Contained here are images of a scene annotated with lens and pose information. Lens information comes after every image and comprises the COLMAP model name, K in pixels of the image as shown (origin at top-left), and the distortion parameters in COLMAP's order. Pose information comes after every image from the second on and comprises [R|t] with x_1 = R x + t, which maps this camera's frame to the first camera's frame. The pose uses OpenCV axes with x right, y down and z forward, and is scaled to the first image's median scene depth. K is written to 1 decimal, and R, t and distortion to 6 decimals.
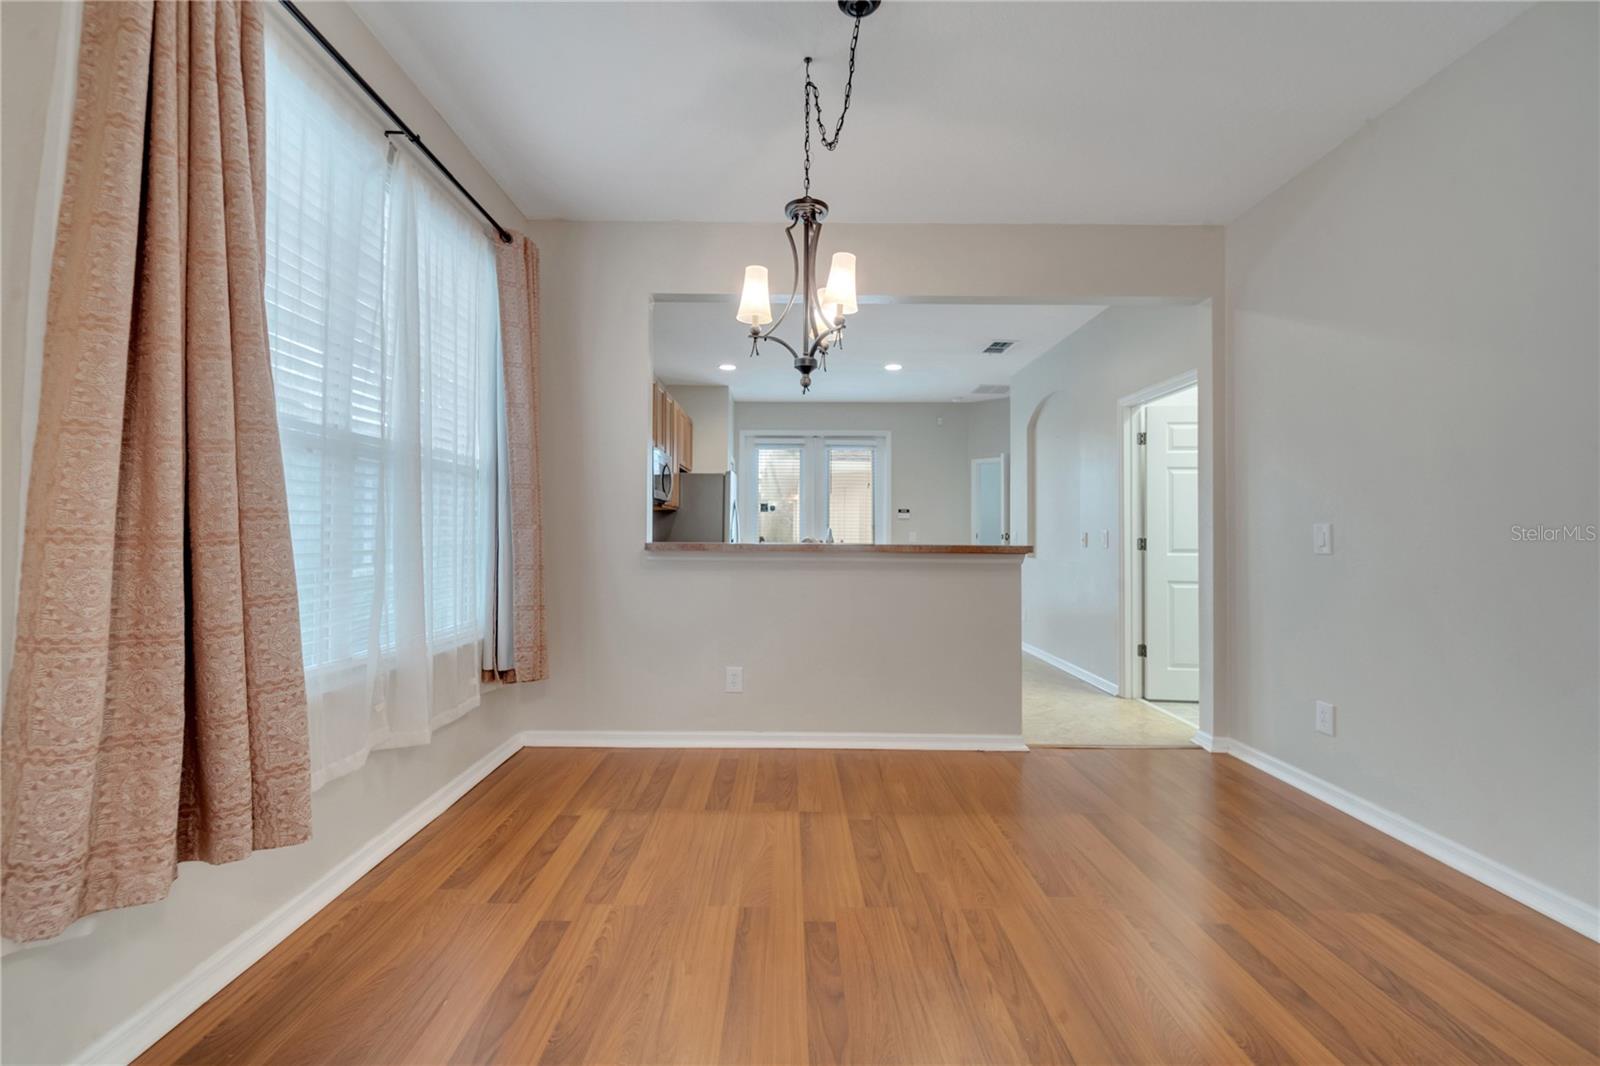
lens RADIAL K [[652.1, 0, 784.0], [0, 652.1, 522.4], [0, 0, 1]] dist [-0.000708, -0.000625]
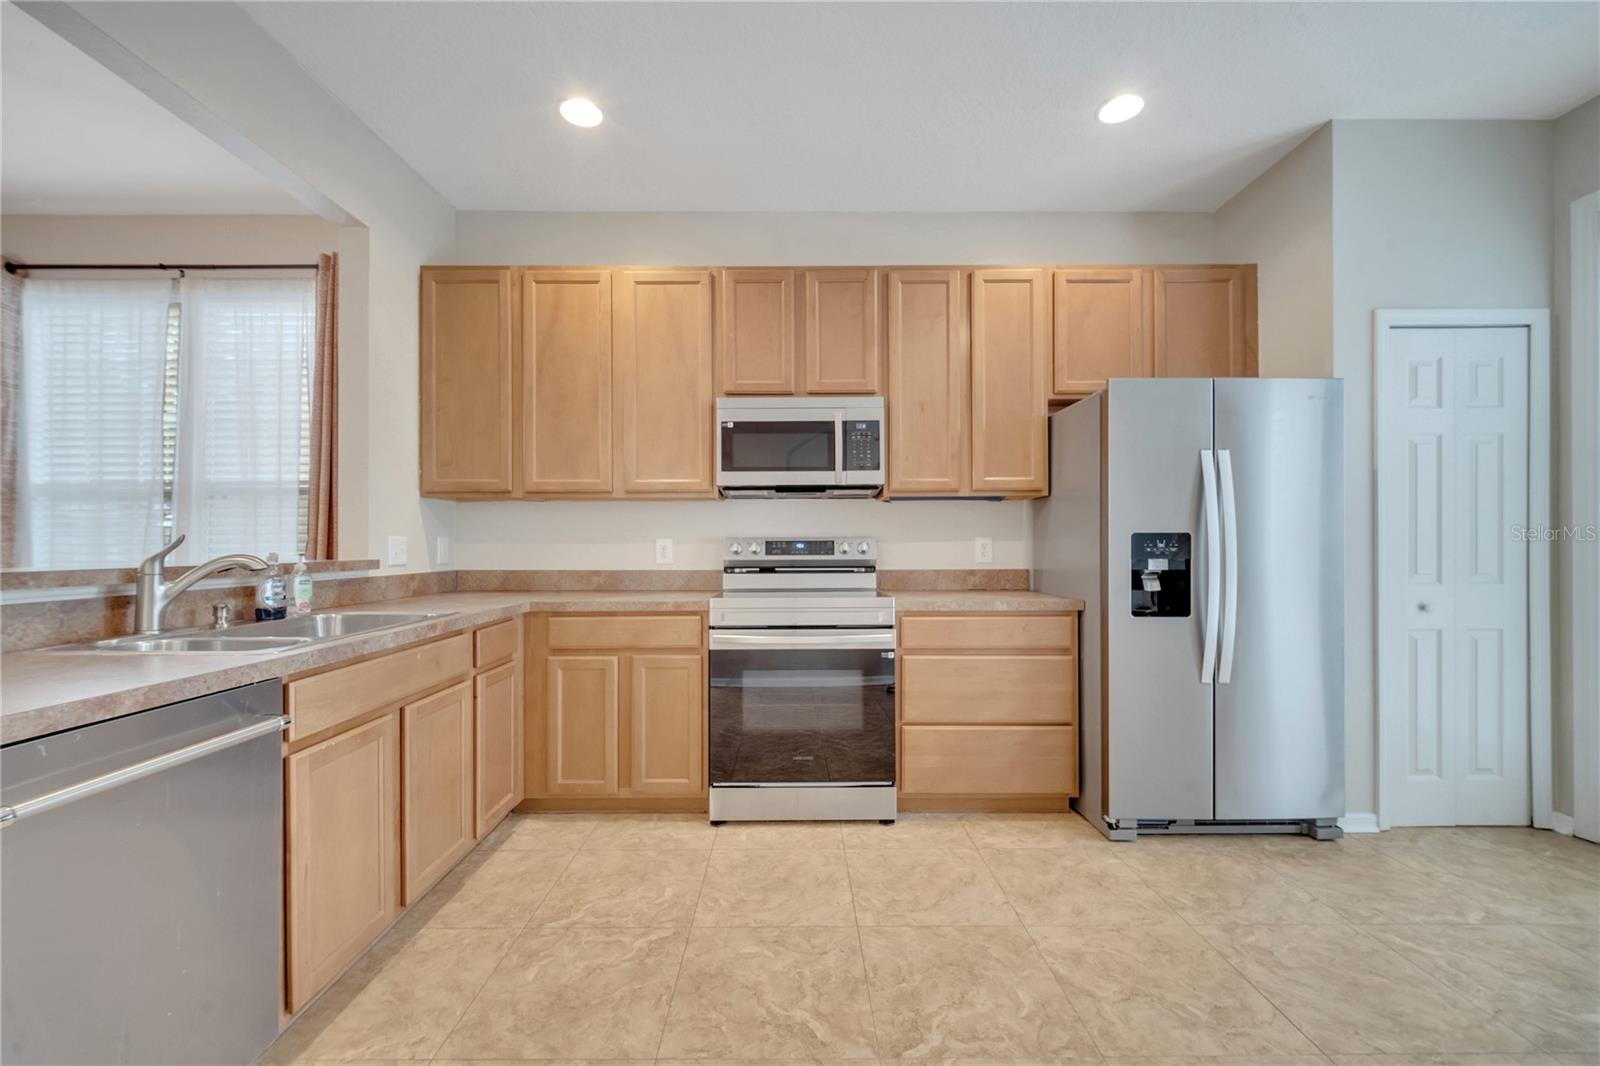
lens RADIAL K [[652.1, 0, 792.4], [0, 652.1, 544.3], [0, 0, 1]] dist [-0.000708, -0.000625]
pose [[0.005248, -0.013509, -0.999895, 0.730155], [0.018571, 0.999738, -0.013409, 0.046105], [0.999814, -0.018499, 0.005497, 2.020476]]
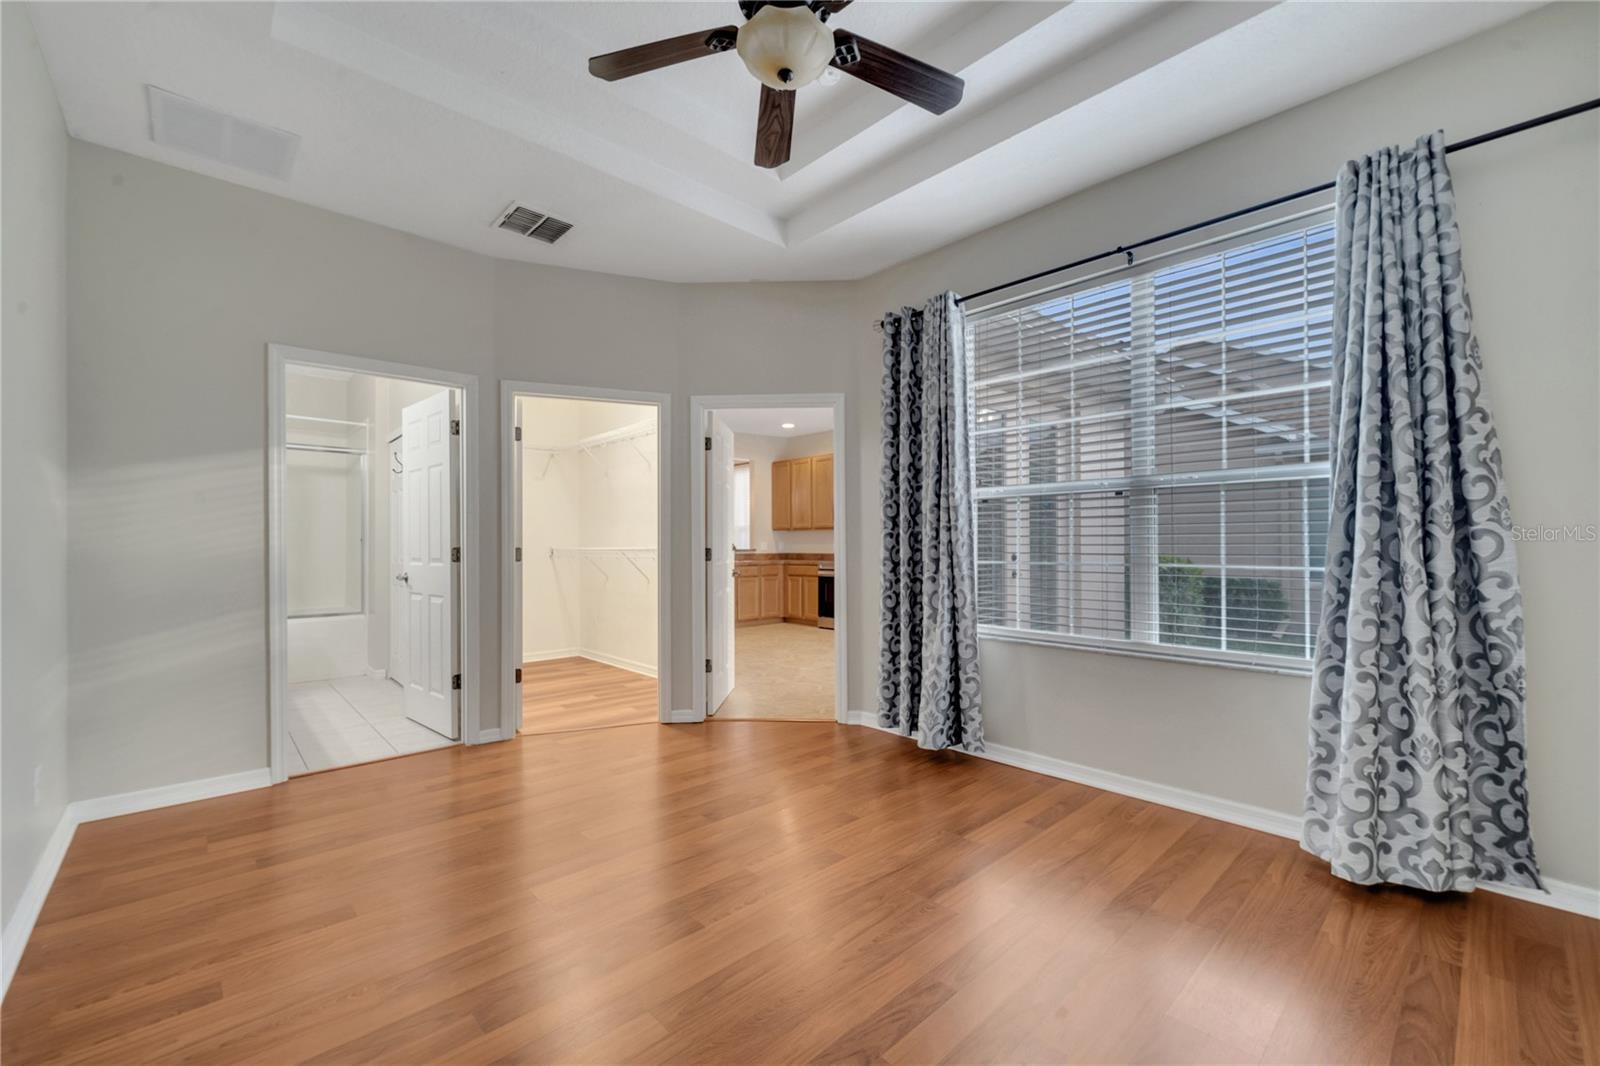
lens RADIAL K [[652.1, 0, 793.5], [0, 652.1, 540.5], [0, 0, 1]] dist [-0.000708, -0.000625]
pose [[-0.731908, -0.009936, -0.681331, 2.115563], [0.007820, 0.999705, -0.022979, 0.083671], [0.681359, -0.022146, -0.731615, 4.270229]]
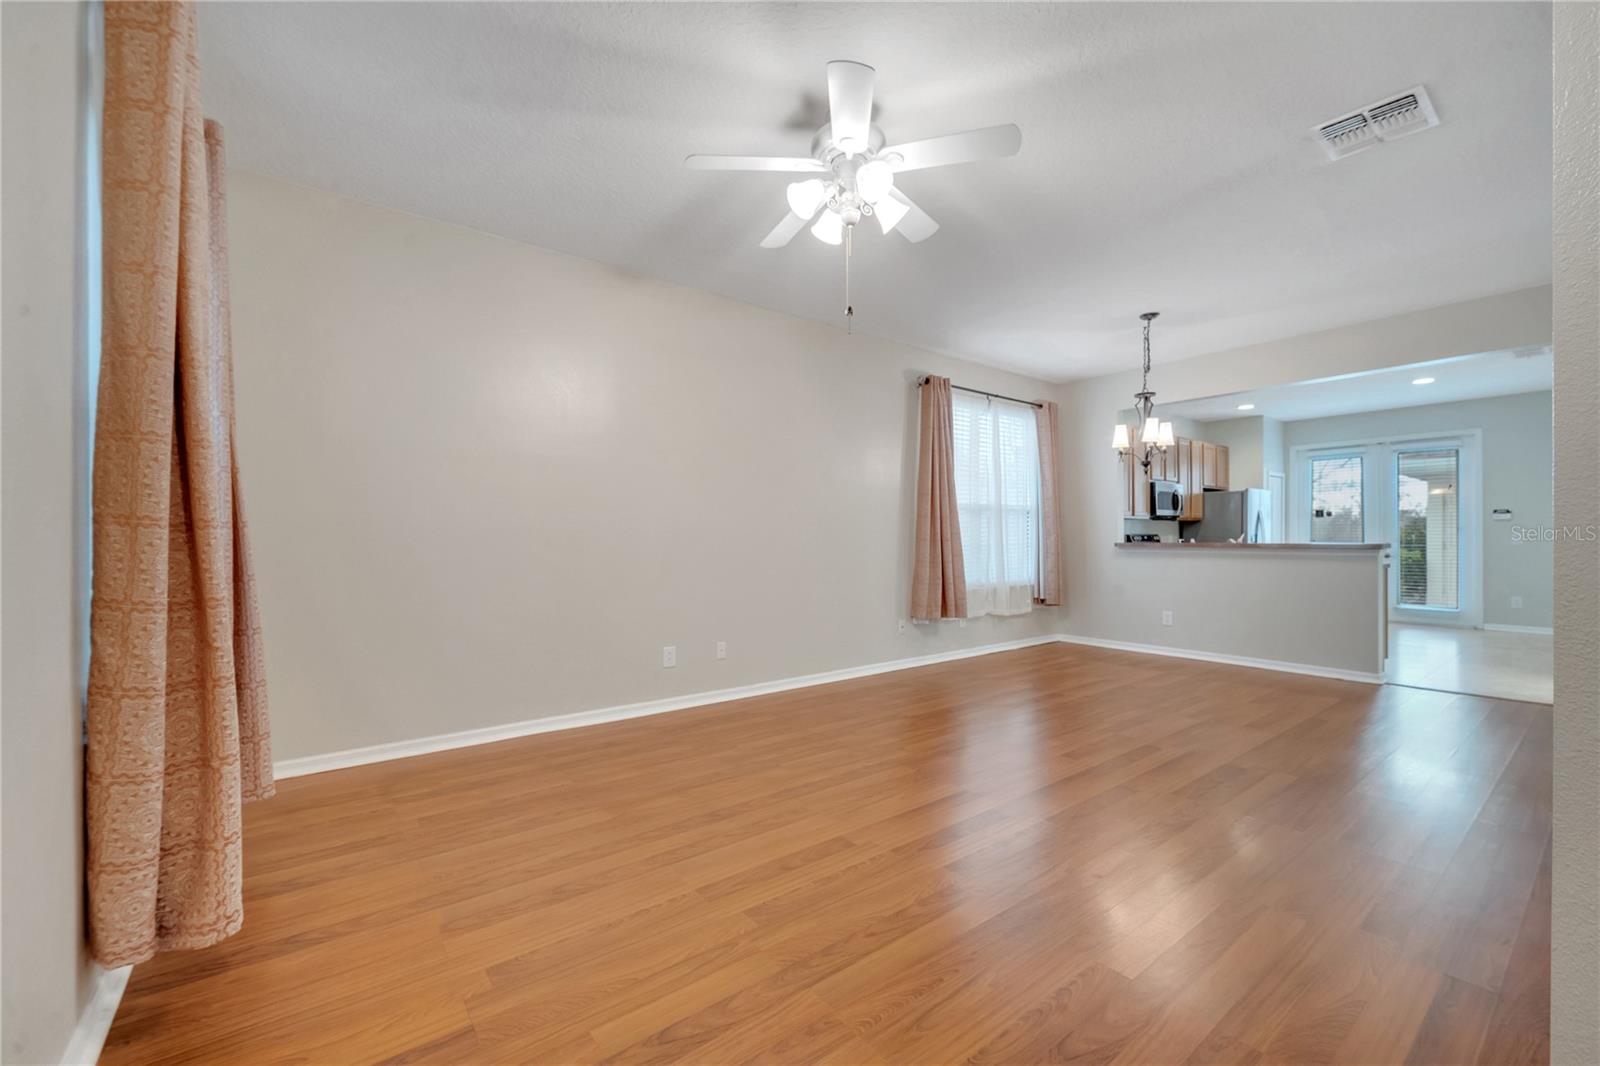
lens RADIAL K [[652.1, 0, 795.2], [0, 652.1, 537.8], [0, 0, 1]] dist [-0.000708, -0.000625]
pose [[0.612722, -0.010587, -0.790228, 0.953410], [0.021054, 0.999774, 0.002930, -0.010899], [0.790018, -0.018432, 0.612806, -1.209394]]
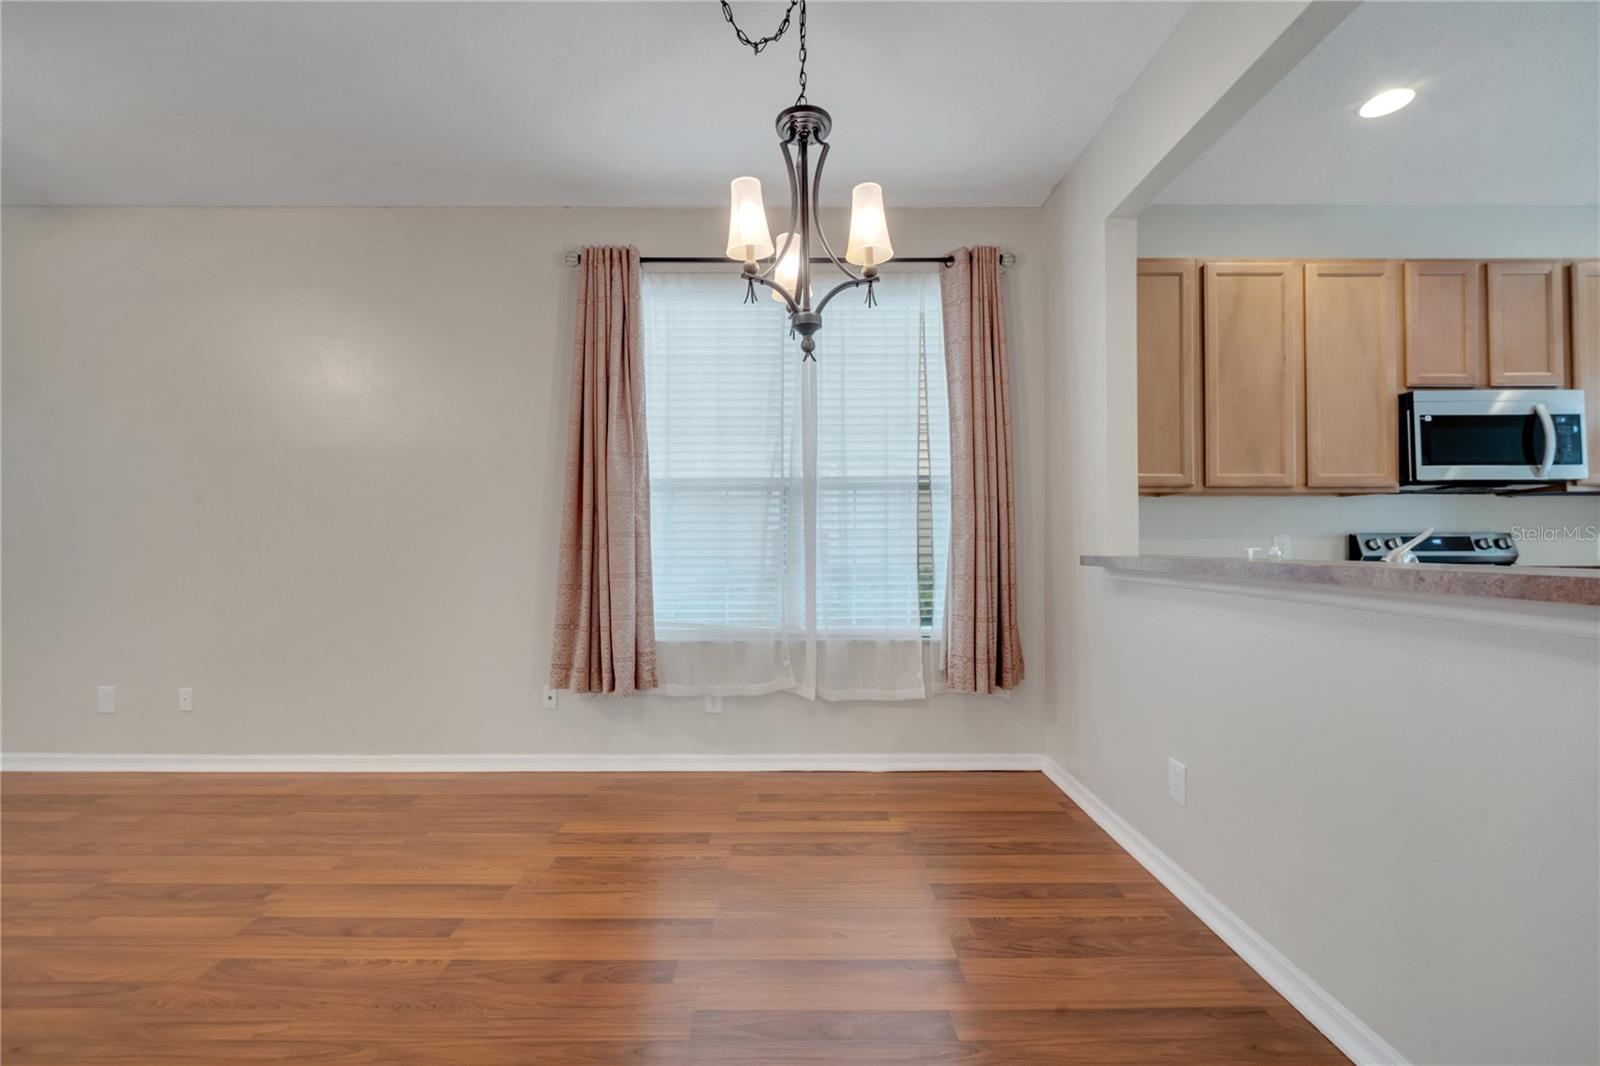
lens RADIAL K [[652.1, 0, 793.4], [0, 652.1, 536.9], [0, 0, 1]] dist [-0.000708, -0.000625]
pose [[0.001028, -0.018799, -0.999823, 0.709998], [0.018683, 0.999649, -0.018776, 0.024619], [0.999825, -0.018660, 0.001379, 0.858582]]
